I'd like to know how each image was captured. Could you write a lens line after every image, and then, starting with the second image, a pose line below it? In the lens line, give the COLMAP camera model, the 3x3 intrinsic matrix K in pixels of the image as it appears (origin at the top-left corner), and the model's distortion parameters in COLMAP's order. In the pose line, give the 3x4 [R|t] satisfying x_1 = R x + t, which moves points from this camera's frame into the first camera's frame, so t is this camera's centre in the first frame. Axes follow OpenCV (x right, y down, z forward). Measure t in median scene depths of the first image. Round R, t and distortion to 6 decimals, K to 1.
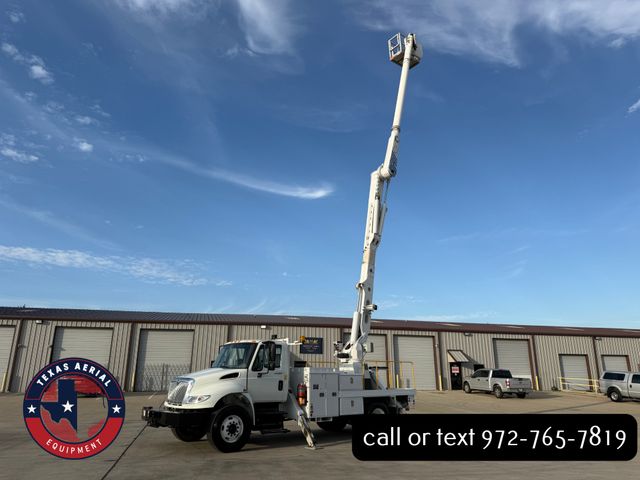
lens RADIAL K [[467.8, 0, 317.7], [0, 467.8, 239.7], [0, 0, 1]] dist [0.047802, -0.048114]
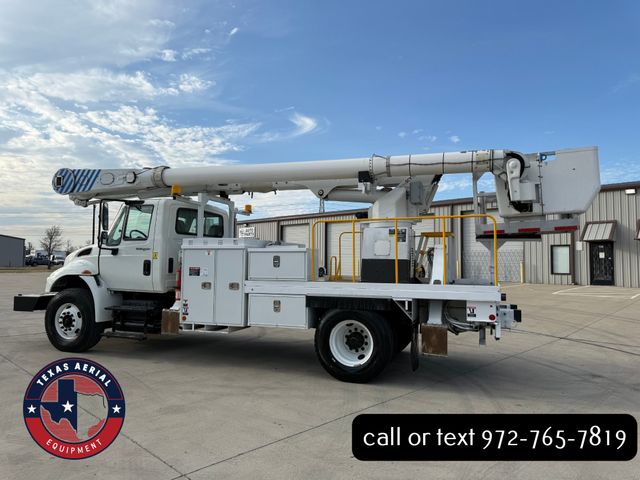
lens RADIAL K [[461.9, 0, 322.2], [0, 461.9, 238.8], [0, 0, 1]] dist [0.037893, -0.030173]
pose [[0.518239, -0.043405, -0.854134, 0.514773], [0.227174, 0.969820, 0.088552, 0.246370], [0.824513, -0.239928, 0.512459, 0.803243]]
